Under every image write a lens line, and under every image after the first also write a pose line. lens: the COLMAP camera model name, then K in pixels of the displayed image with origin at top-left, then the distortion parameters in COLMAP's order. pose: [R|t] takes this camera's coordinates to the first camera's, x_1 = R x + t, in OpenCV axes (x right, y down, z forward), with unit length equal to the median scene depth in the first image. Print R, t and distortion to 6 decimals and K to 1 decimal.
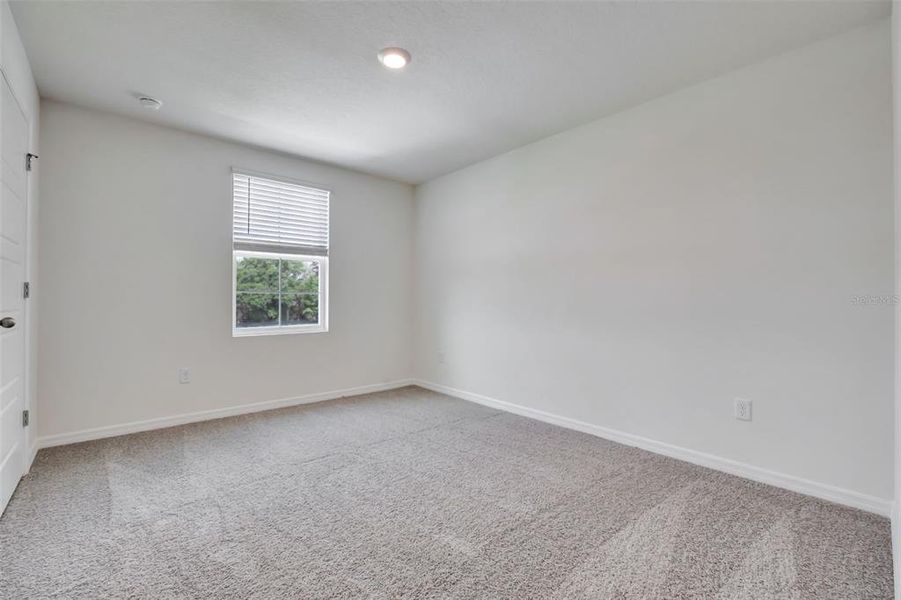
lens RADIAL K [[375.5, 0, 451.0], [0, 375.5, 297.9], [0, 0, 1]] dist [-0.001910, -0.000102]
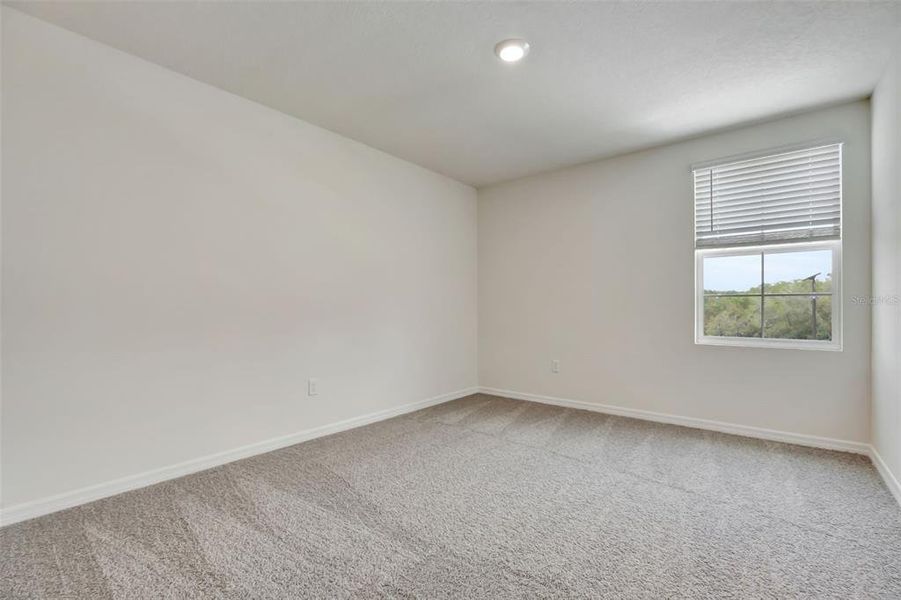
lens RADIAL K [[375.5, 0, 451.0], [0, 375.5, 297.9], [0, 0, 1]] dist [-0.001910, -0.000102]
pose [[0.168805, -0.009716, -0.985602, 0.248997], [0.005402, 0.999946, -0.008932, -0.005861], [0.985635, -0.003816, 0.168849, 0.237430]]
